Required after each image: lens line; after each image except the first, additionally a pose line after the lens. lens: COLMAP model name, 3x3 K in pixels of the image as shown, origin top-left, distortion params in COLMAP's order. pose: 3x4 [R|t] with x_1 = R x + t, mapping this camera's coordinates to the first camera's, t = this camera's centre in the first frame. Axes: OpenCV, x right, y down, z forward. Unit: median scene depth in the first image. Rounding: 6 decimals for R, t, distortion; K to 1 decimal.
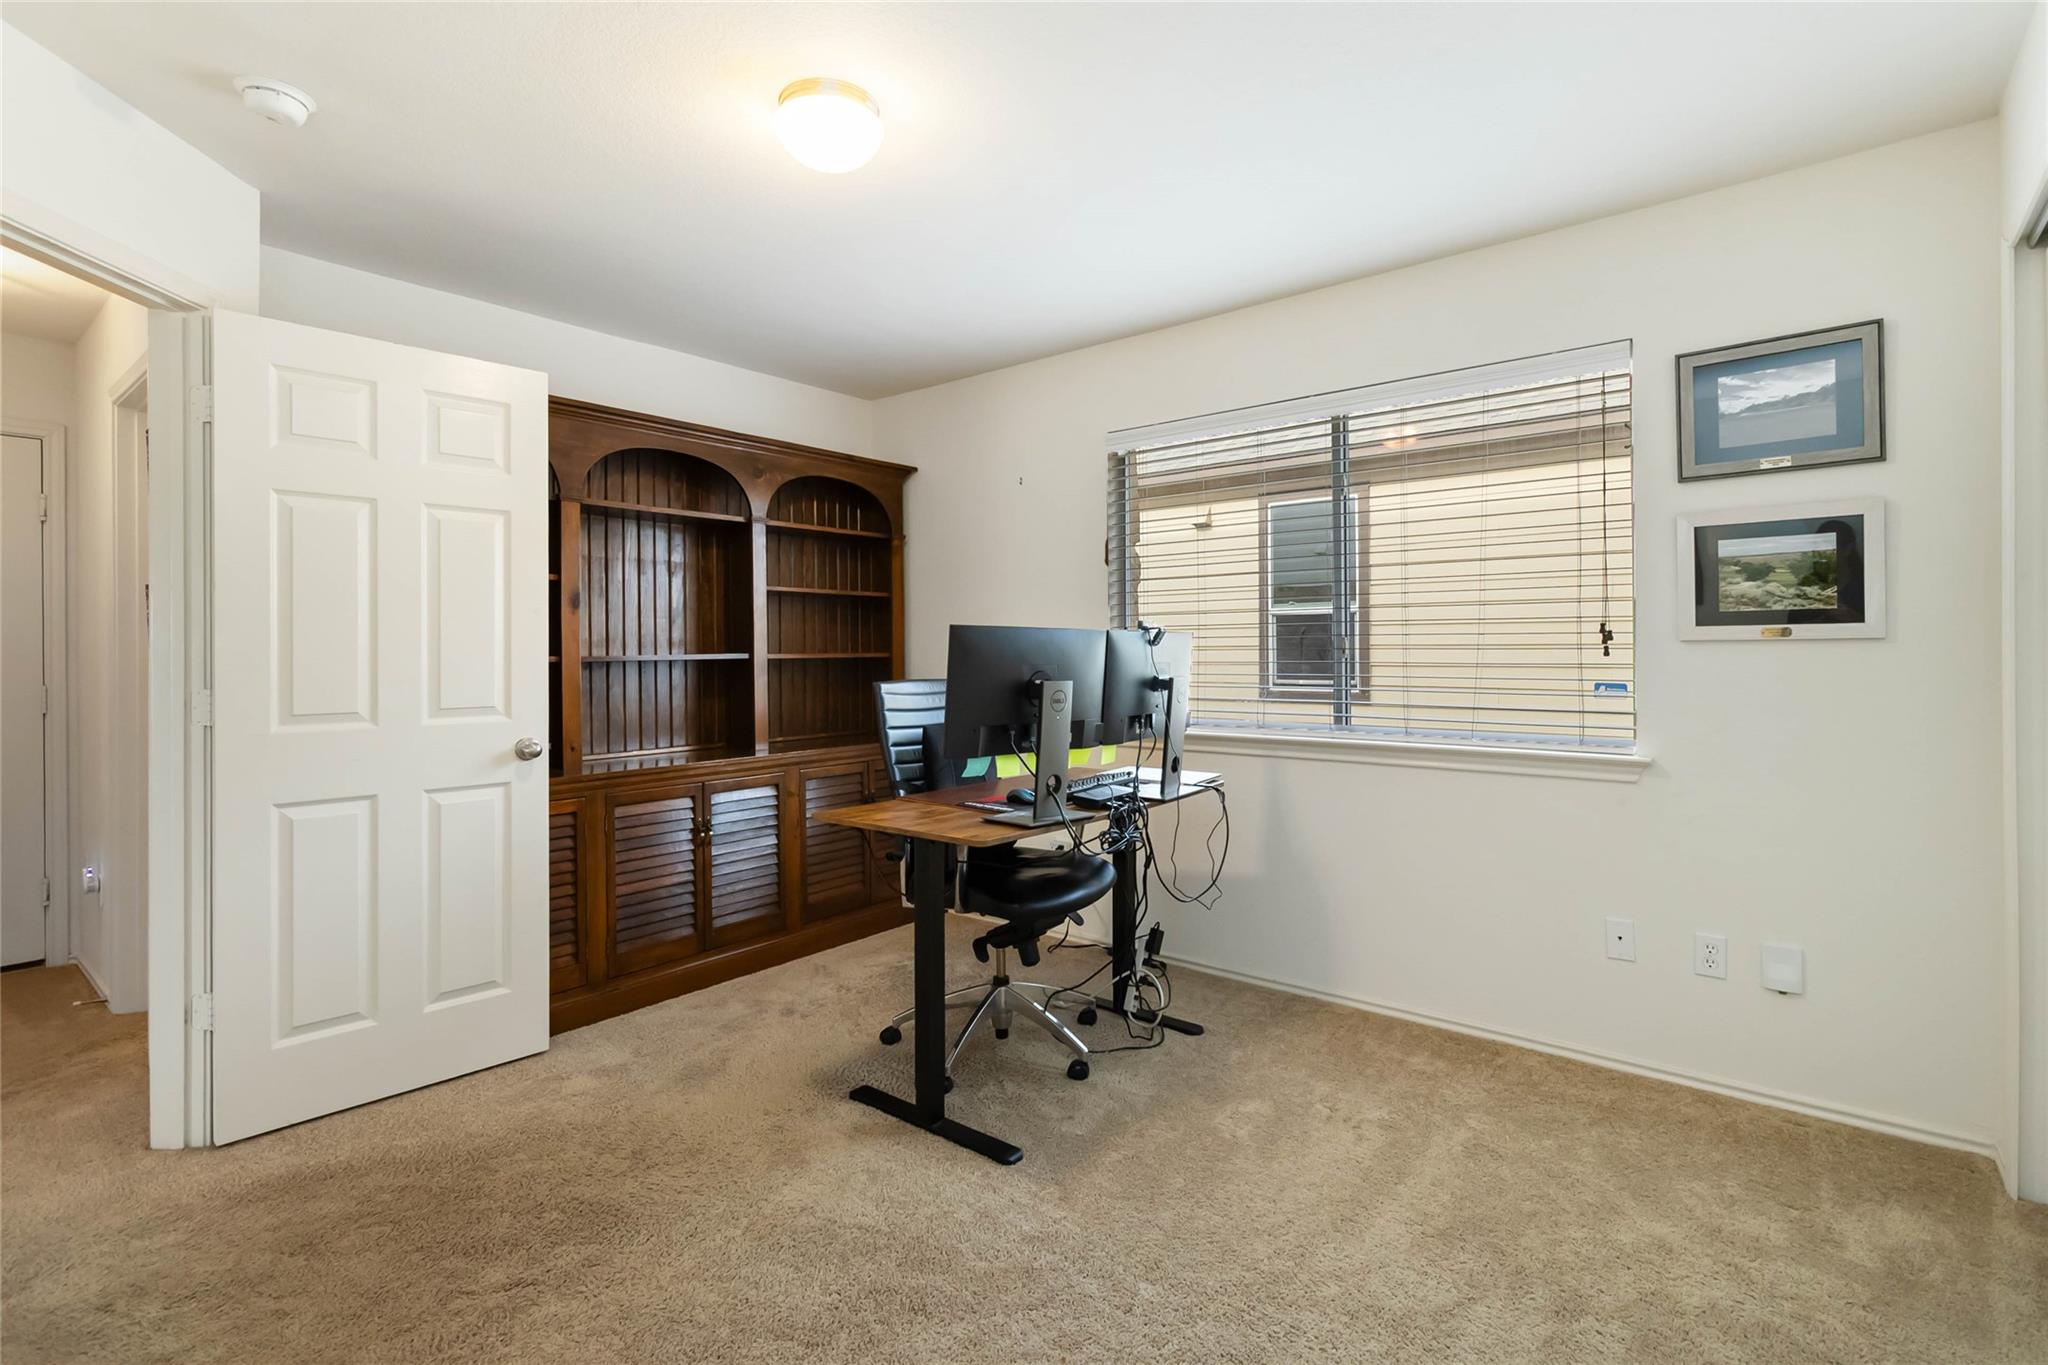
lens RADIAL K [[959.1, 0, 1029.6], [0, 959.1, 656.4], [0, 0, 1]] dist [0.000437, 0.000005]
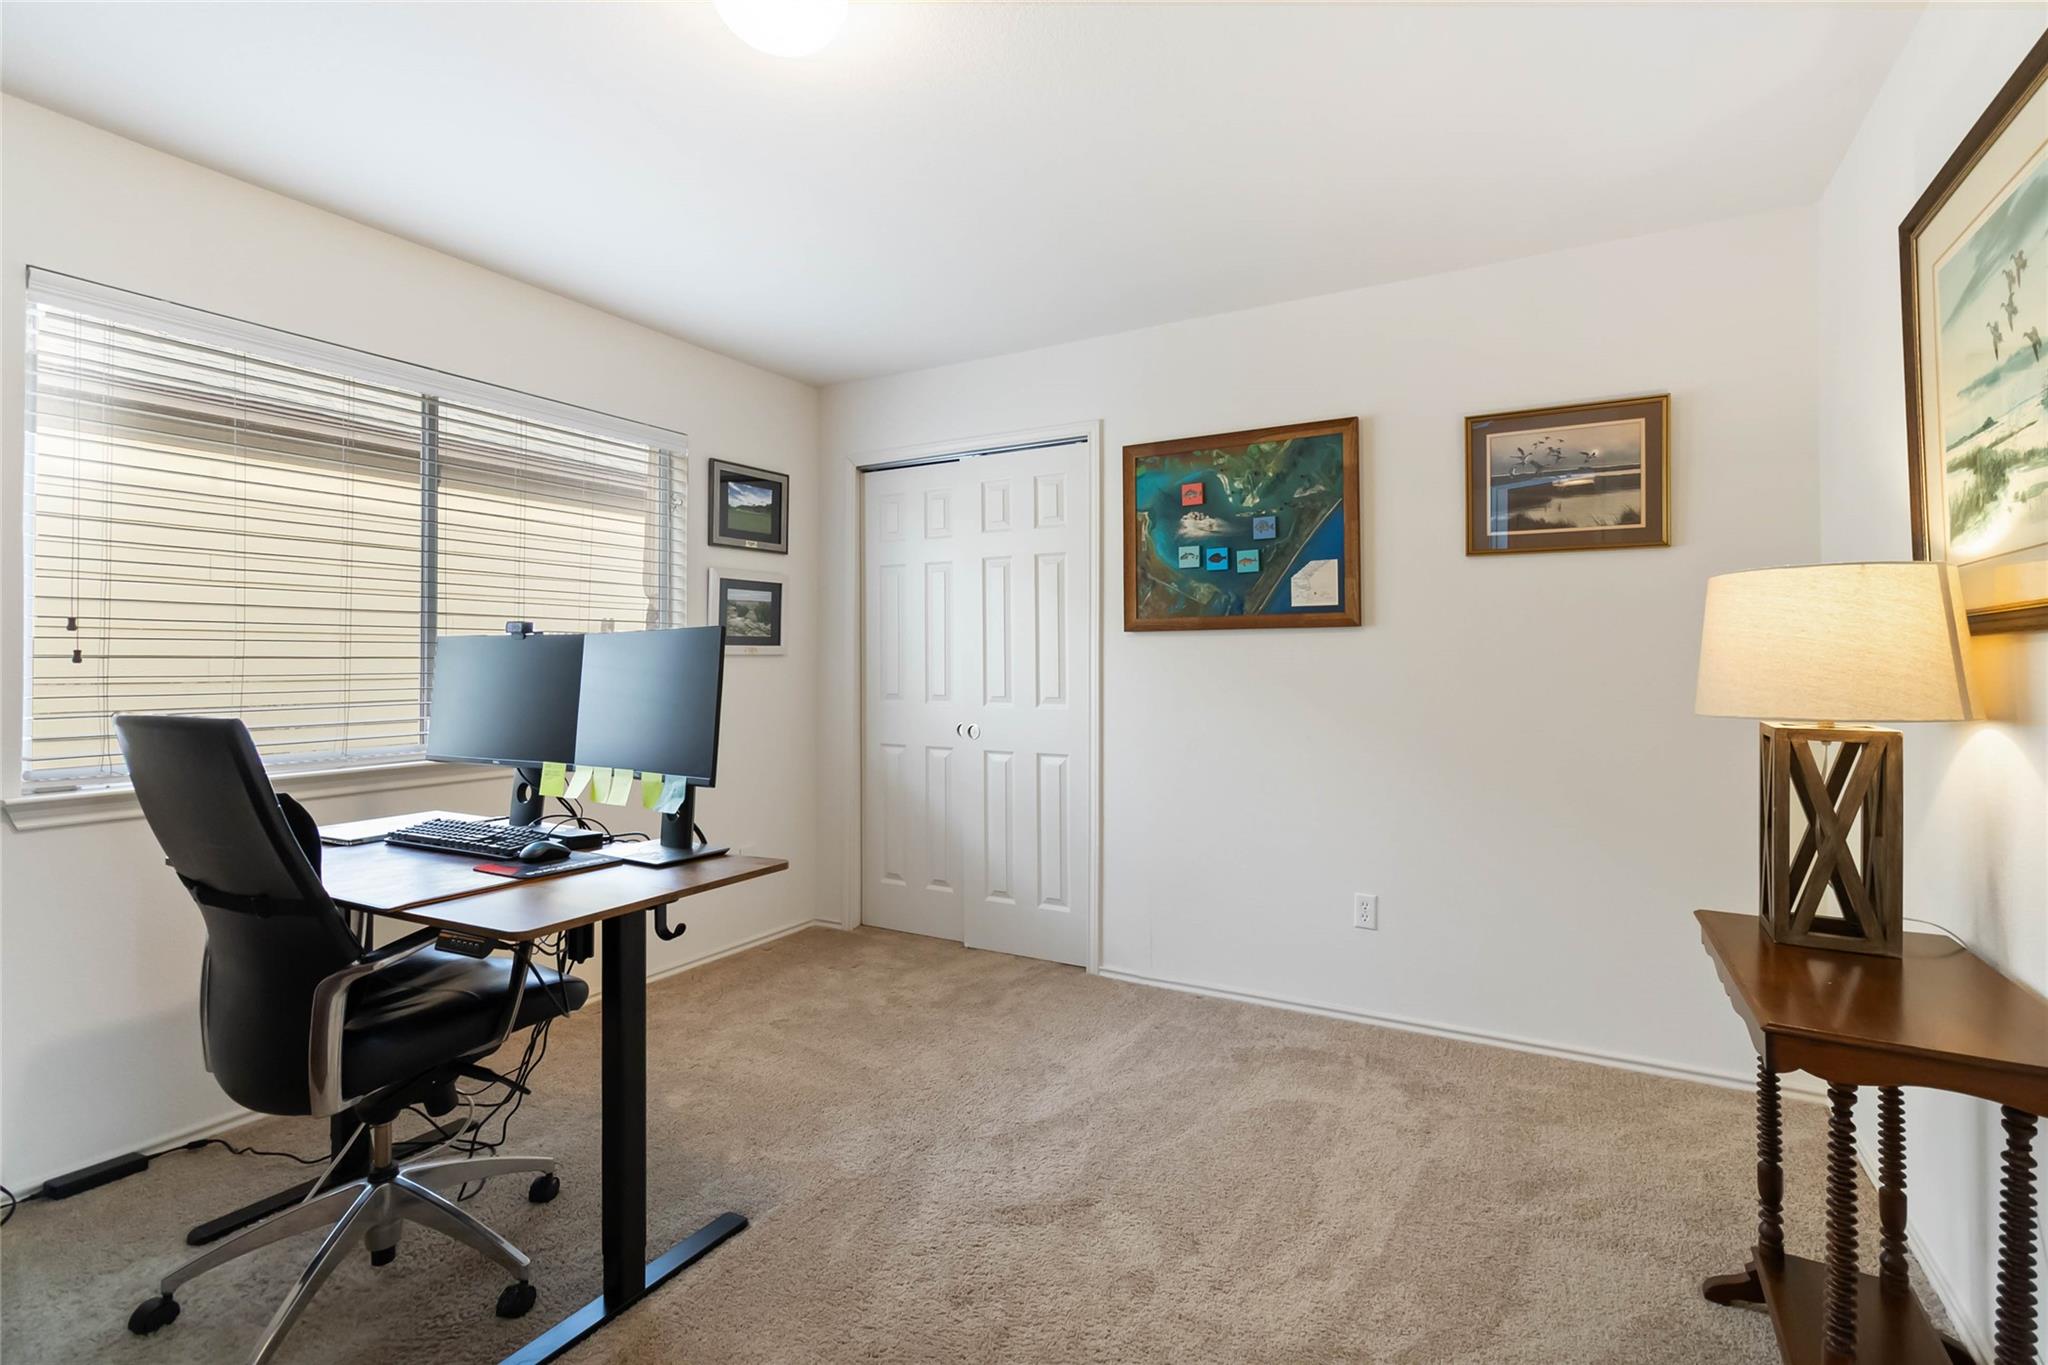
lens RADIAL K [[959.1, 0, 1029.6], [0, 959.1, 656.4], [0, 0, 1]] dist [0.000437, 0.000005]
pose [[-0.181106, 0.005731, 0.983447, -0.862218], [0.001624, 0.999983, -0.005529, -0.004717], [-0.983462, 0.000595, -0.181113, 0.812486]]
